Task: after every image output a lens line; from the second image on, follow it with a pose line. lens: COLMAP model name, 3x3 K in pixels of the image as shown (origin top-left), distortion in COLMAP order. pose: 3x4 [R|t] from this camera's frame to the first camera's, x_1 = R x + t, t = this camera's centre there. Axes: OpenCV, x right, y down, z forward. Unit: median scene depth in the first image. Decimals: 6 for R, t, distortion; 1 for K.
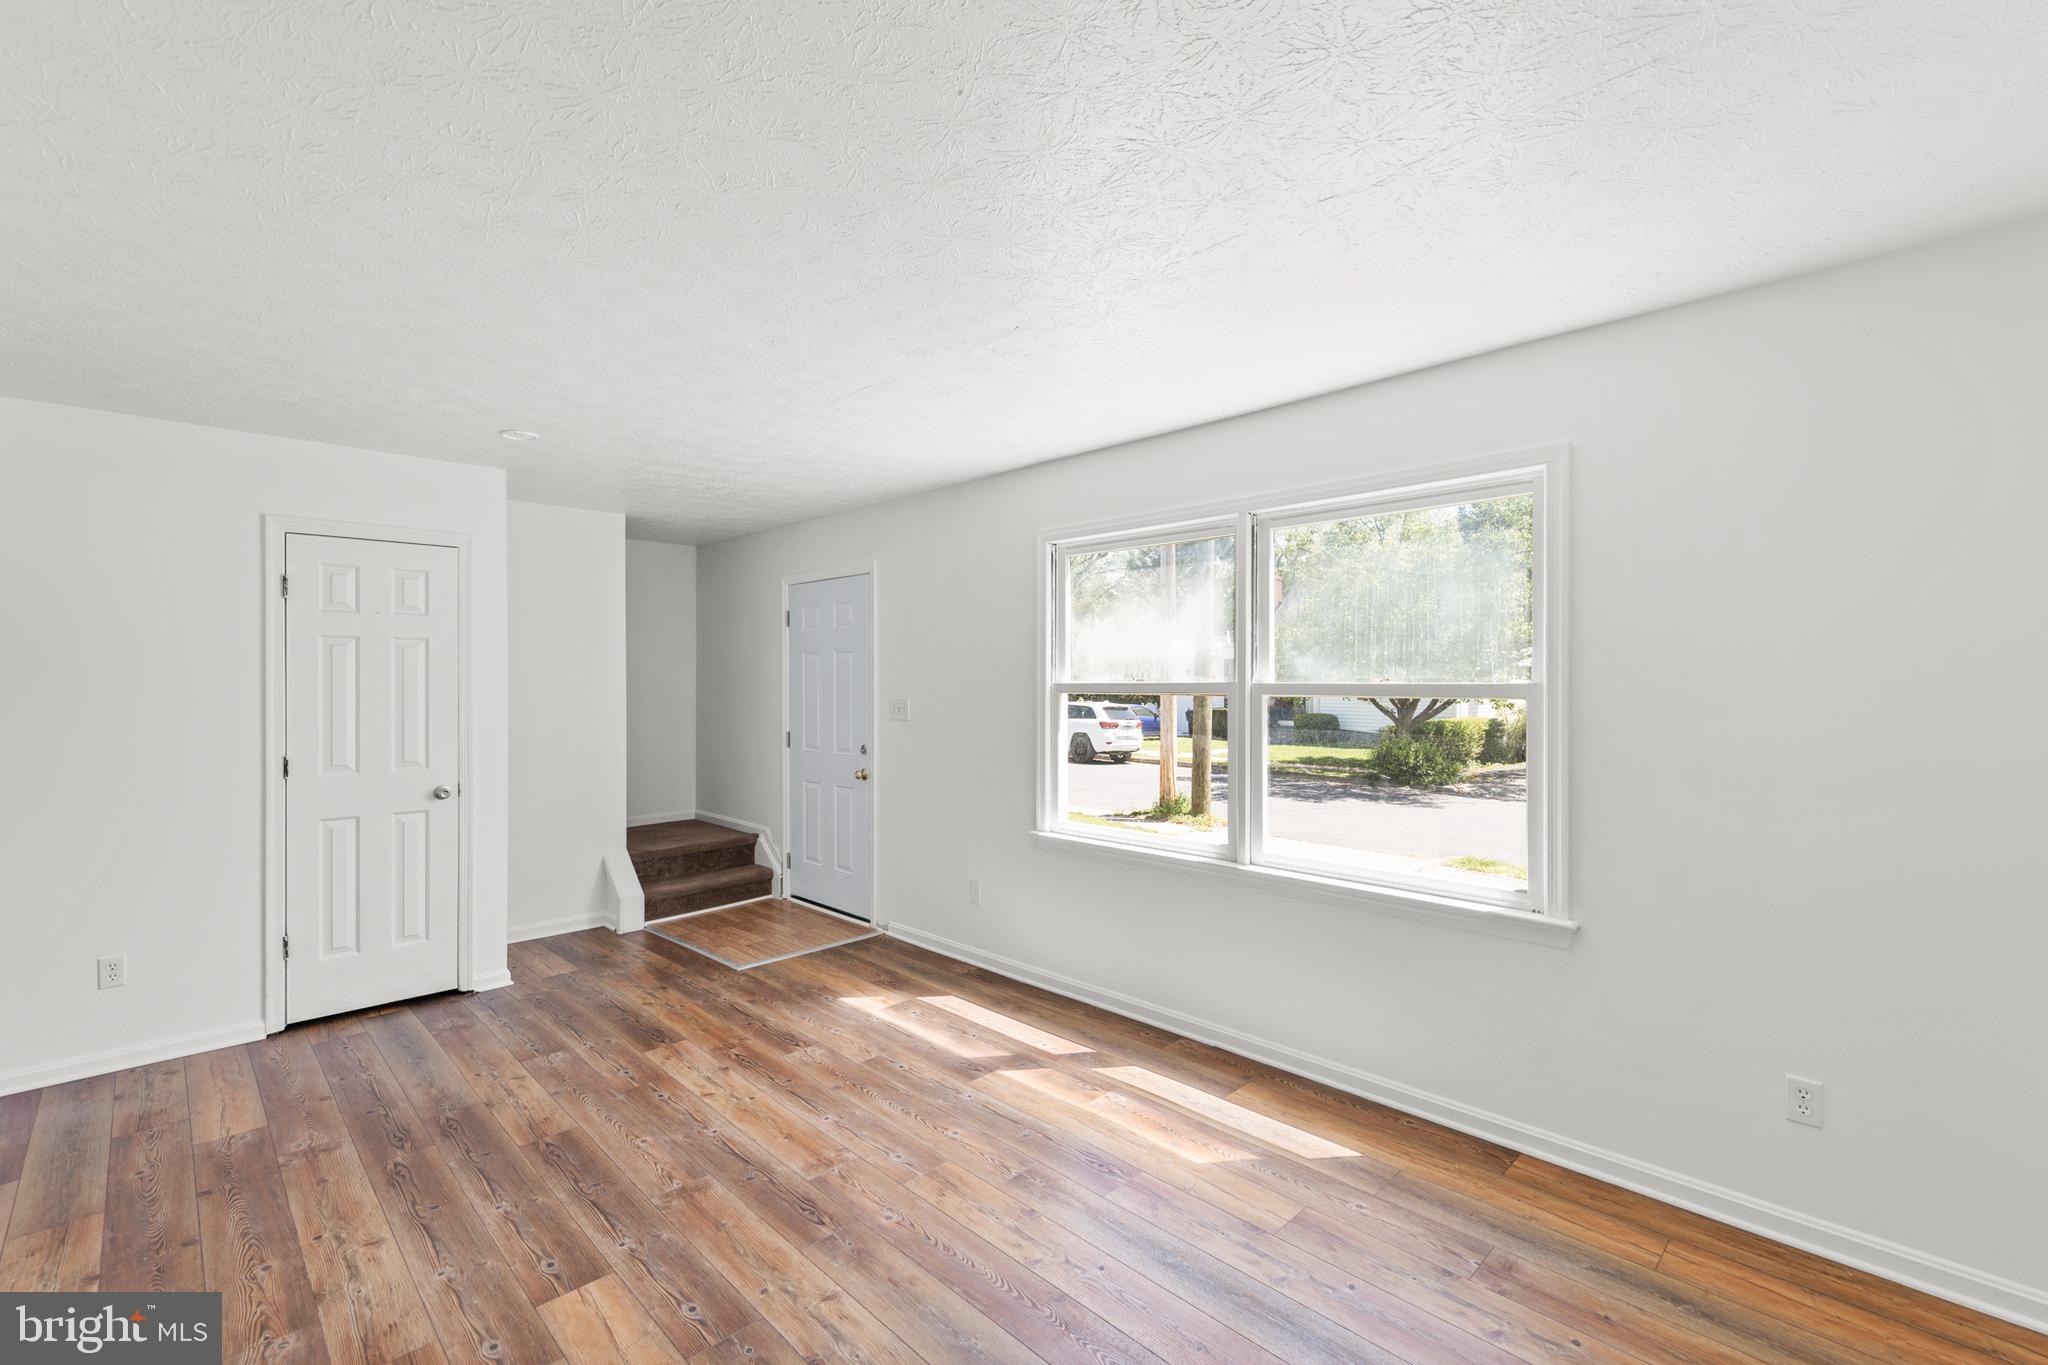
lens RADIAL K [[903.9, 0, 1030.3], [0, 903.9, 682.9], [0, 0, 1]] dist [0.015355, 0.000226]
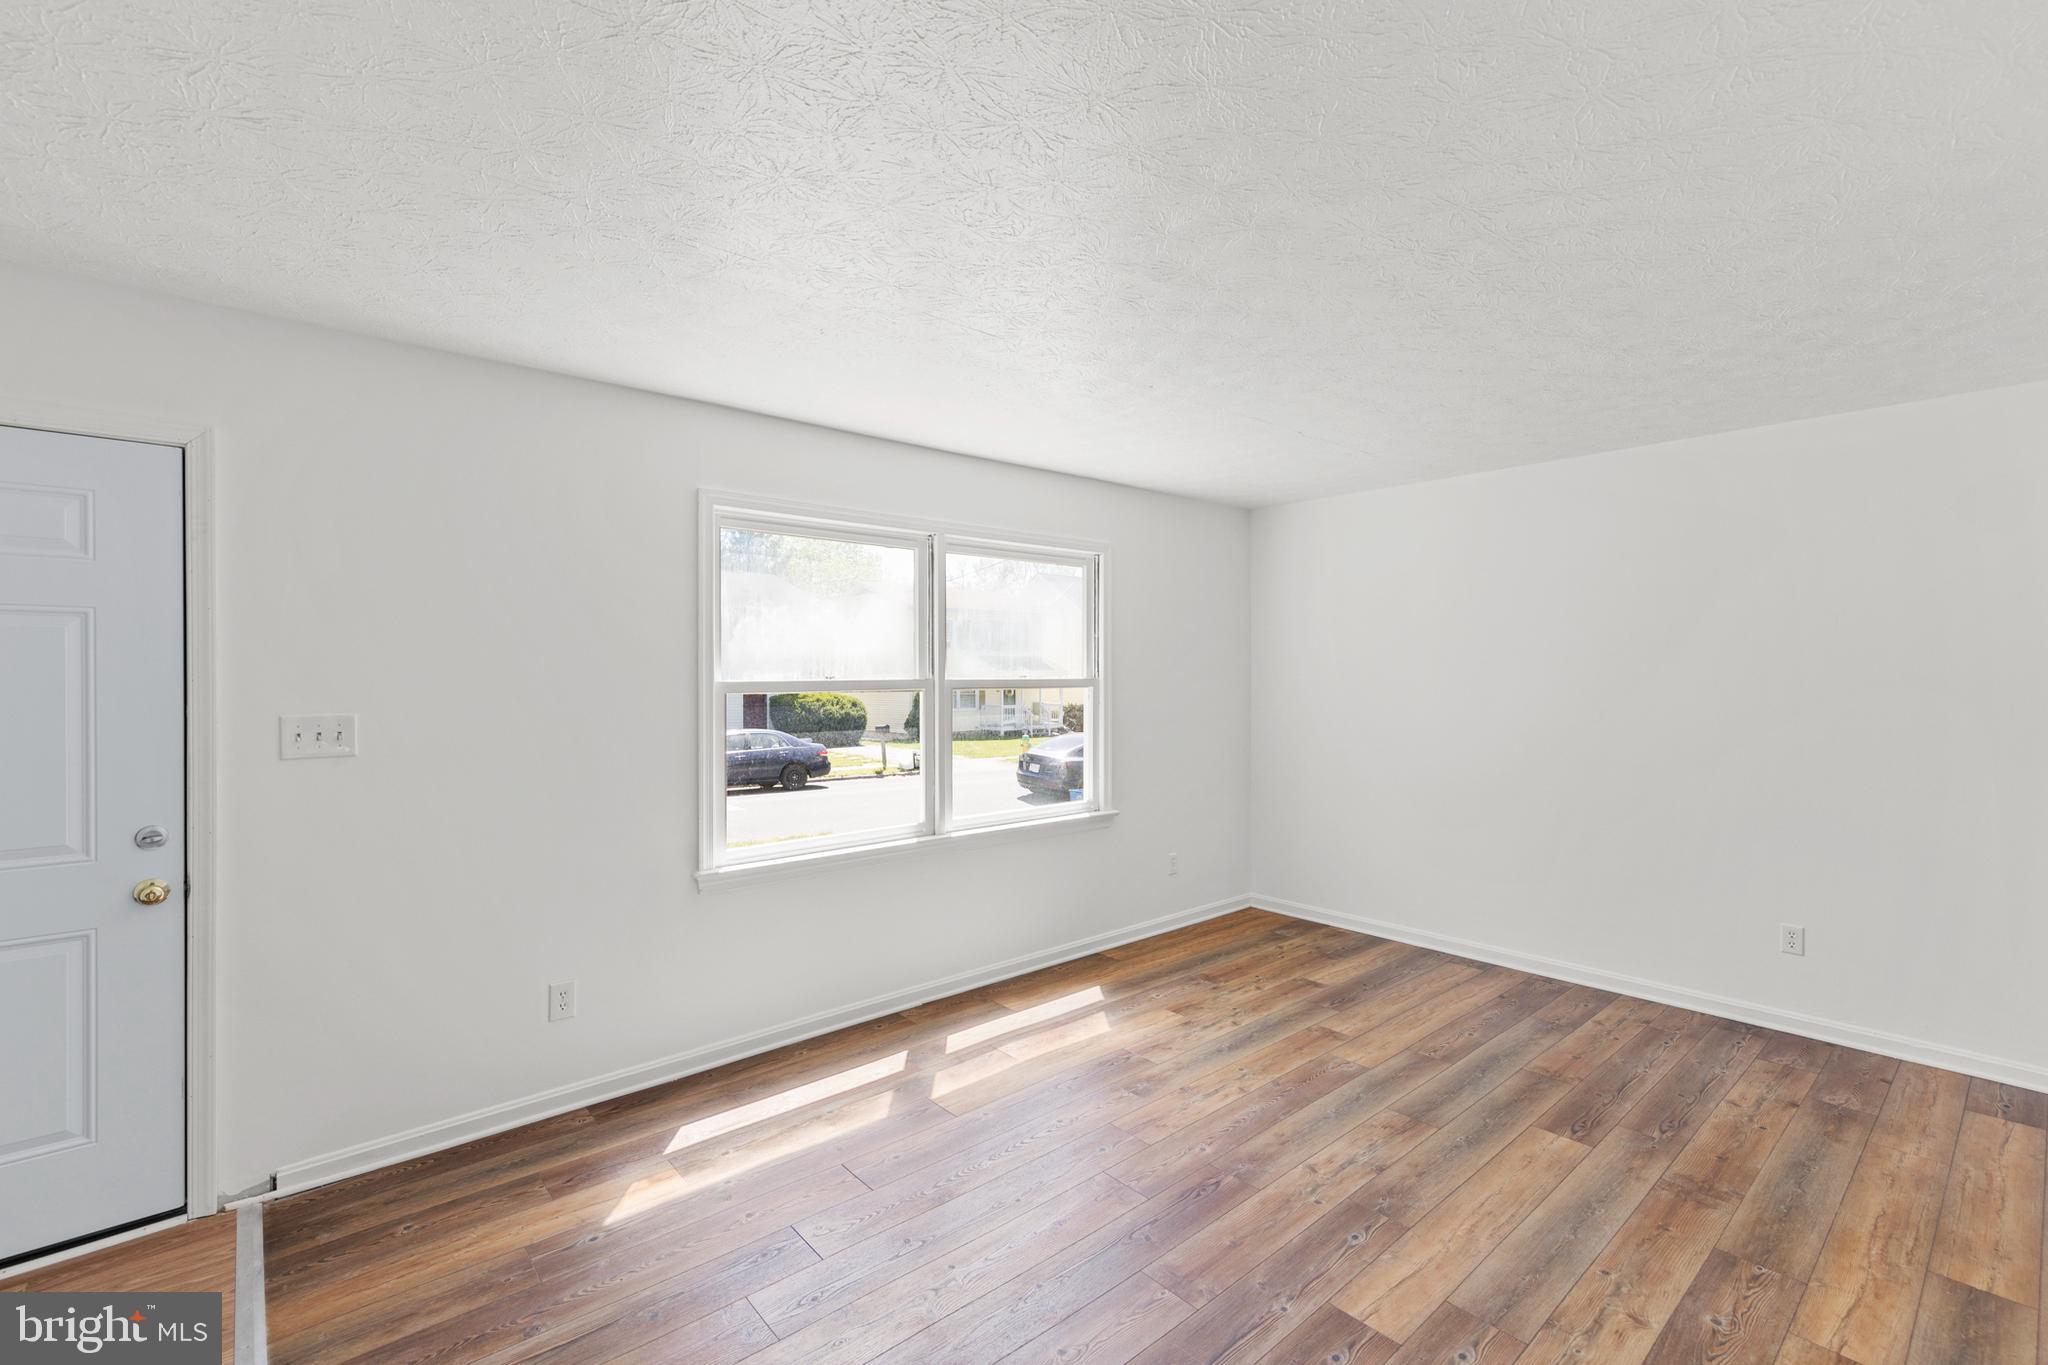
lens RADIAL K [[903.9, 0, 1030.1], [0, 903.9, 677.4], [0, 0, 1]] dist [0.015355, 0.000226]
pose [[0.046959, 0.002180, 0.998894, -0.981225], [0.007494, 0.999969, -0.002534, 0.000740], [-0.998869, 0.007605, 0.046942, 0.874006]]
